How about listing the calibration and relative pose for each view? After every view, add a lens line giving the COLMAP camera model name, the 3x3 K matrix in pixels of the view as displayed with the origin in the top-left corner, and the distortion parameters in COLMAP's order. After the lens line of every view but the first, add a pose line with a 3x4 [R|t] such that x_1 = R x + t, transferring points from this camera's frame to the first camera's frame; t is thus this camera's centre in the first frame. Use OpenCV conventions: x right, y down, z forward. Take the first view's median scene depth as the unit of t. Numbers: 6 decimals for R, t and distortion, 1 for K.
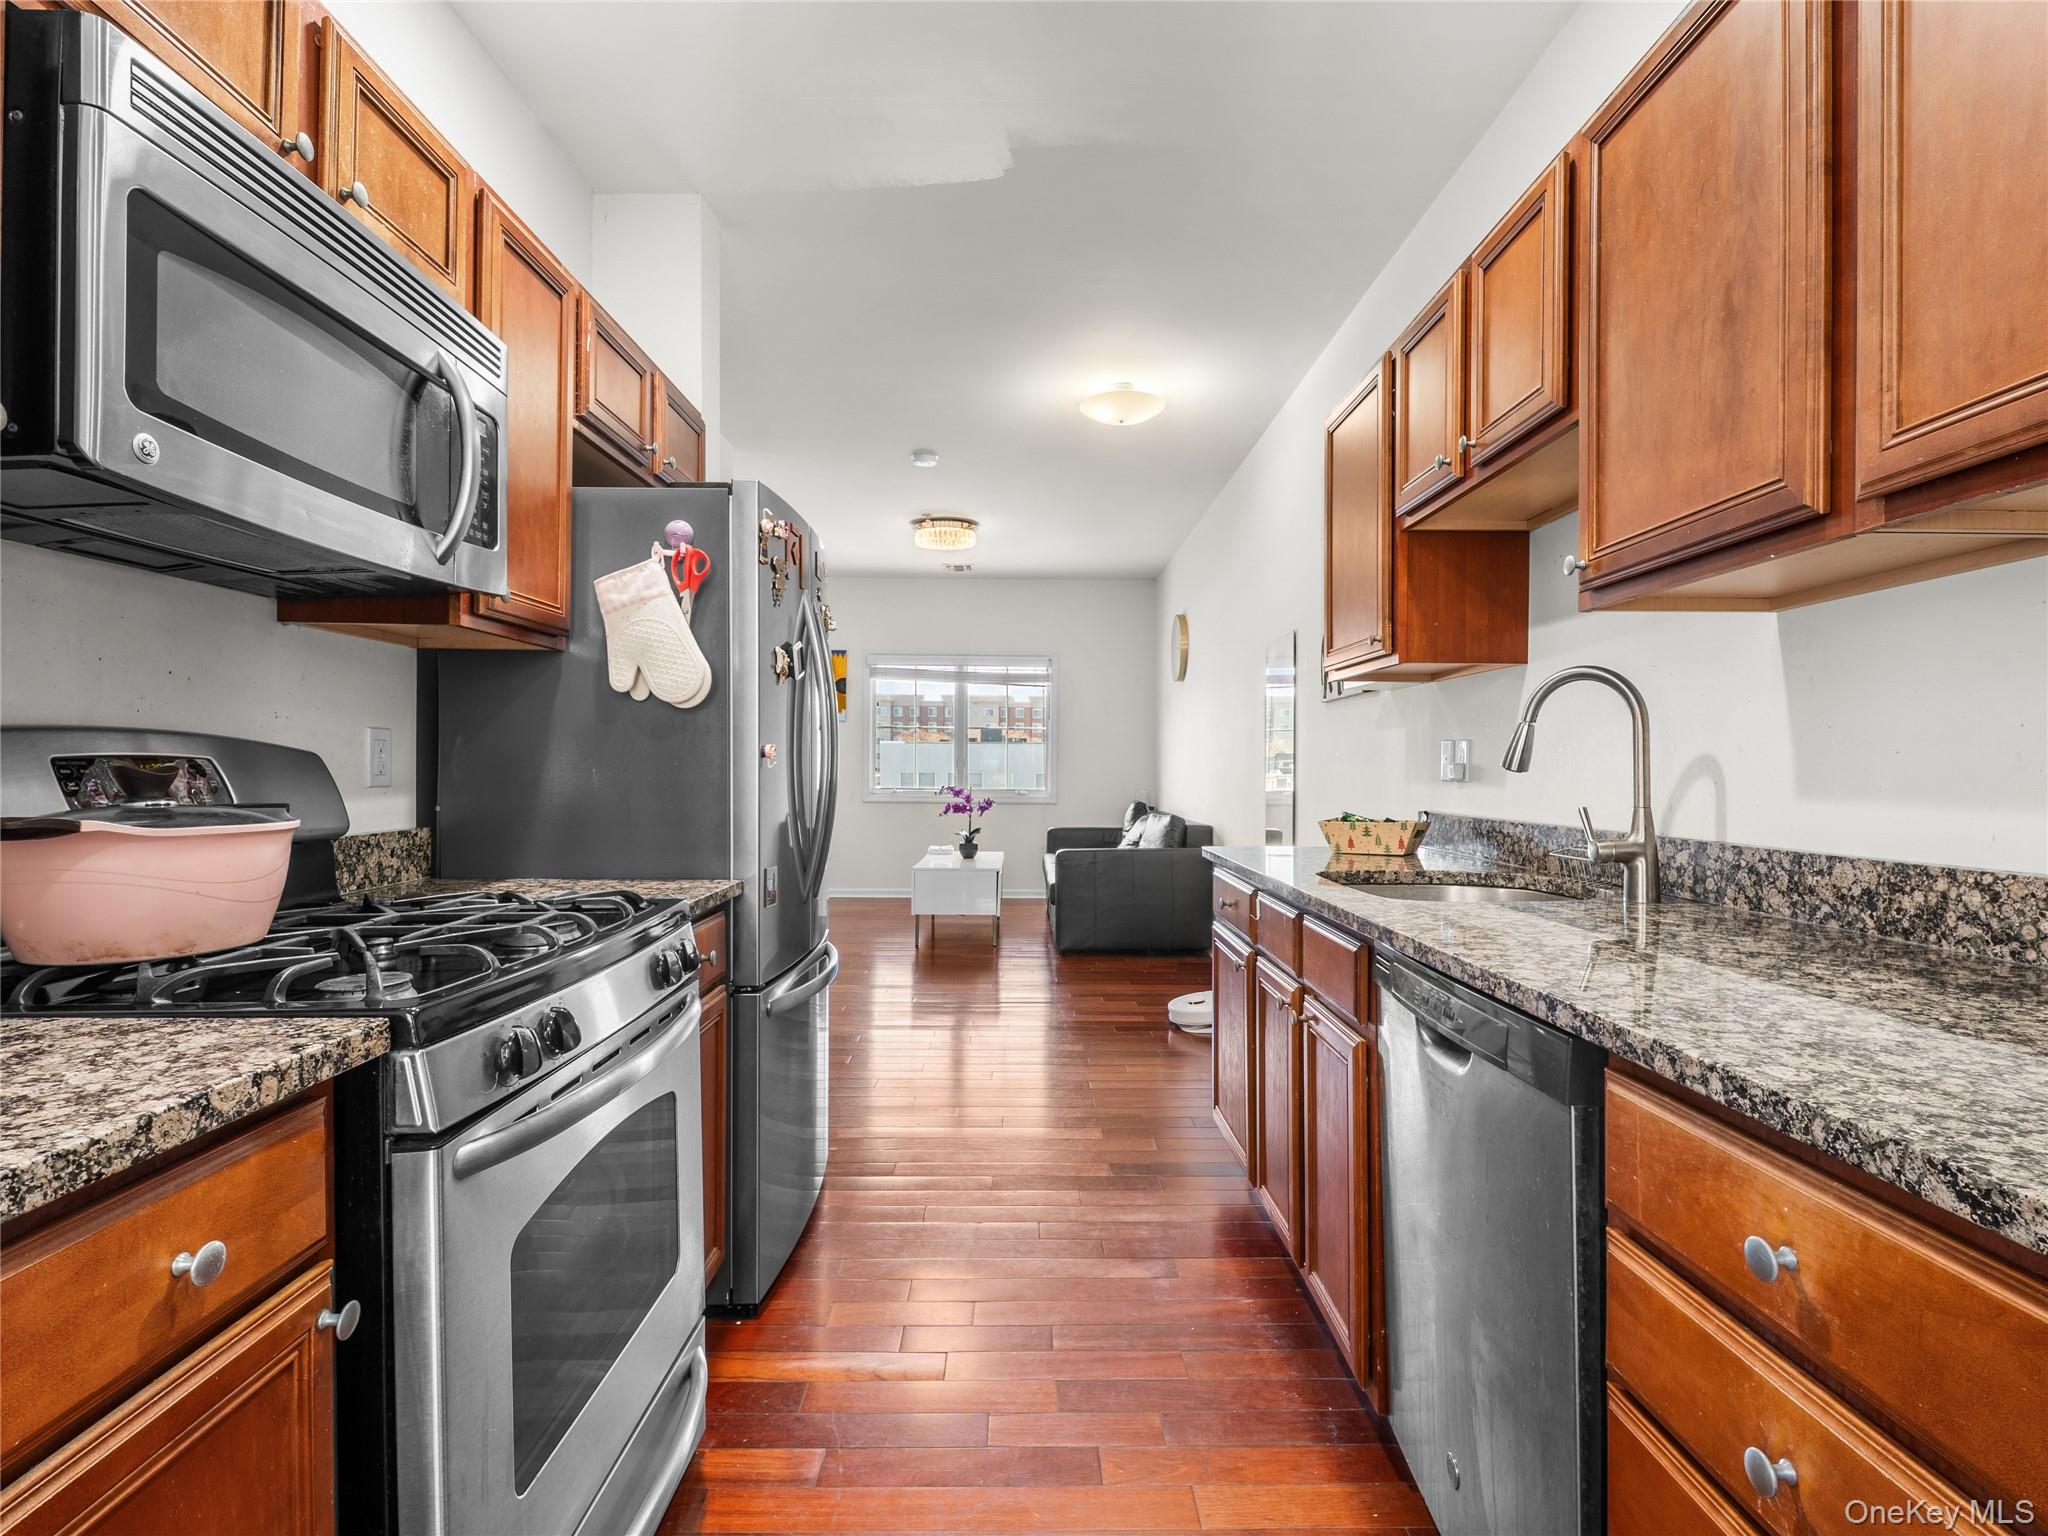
lens RADIAL K [[1028.3, 0, 1043.6], [0, 1028.3, 767.5], [0, 0, 1]] dist [0.012128, -0.006393]
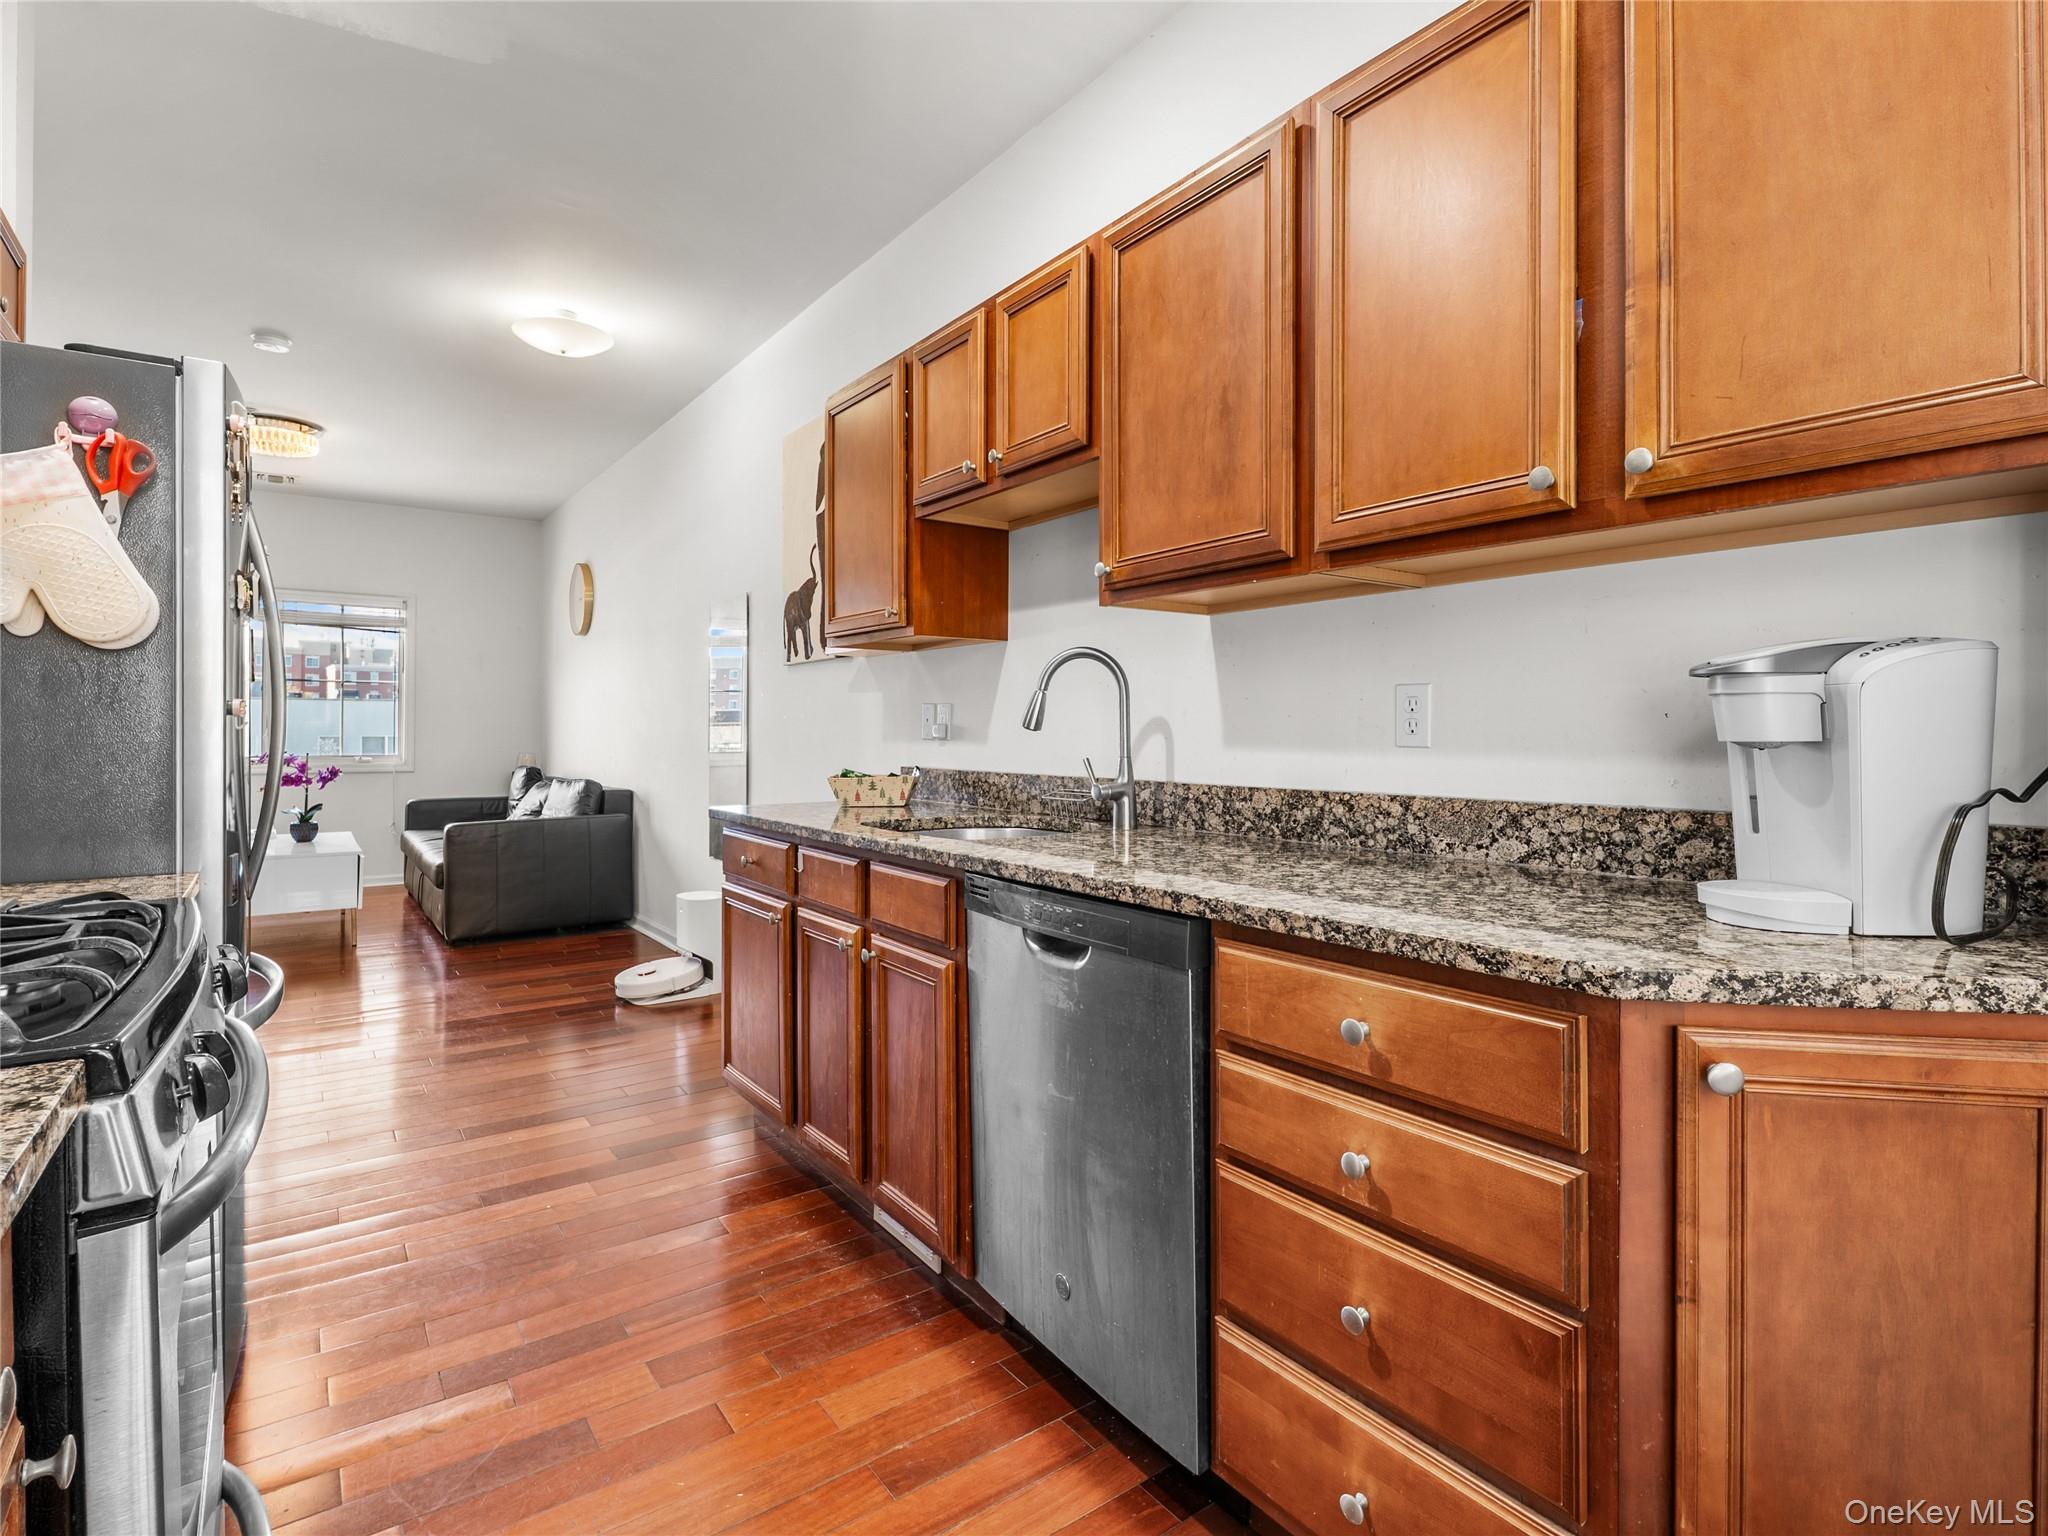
lens RADIAL K [[1028.3, 0, 1061.3], [0, 1028.3, 725.6], [0, 0, 1]] dist [0.012128, -0.006393]
pose [[0.814213, -0.000577, 0.580566, -0.244700], [0.002324, 0.999995, -0.002264, 0.001247], [-0.580562, 0.003193, 0.814210, -0.016119]]
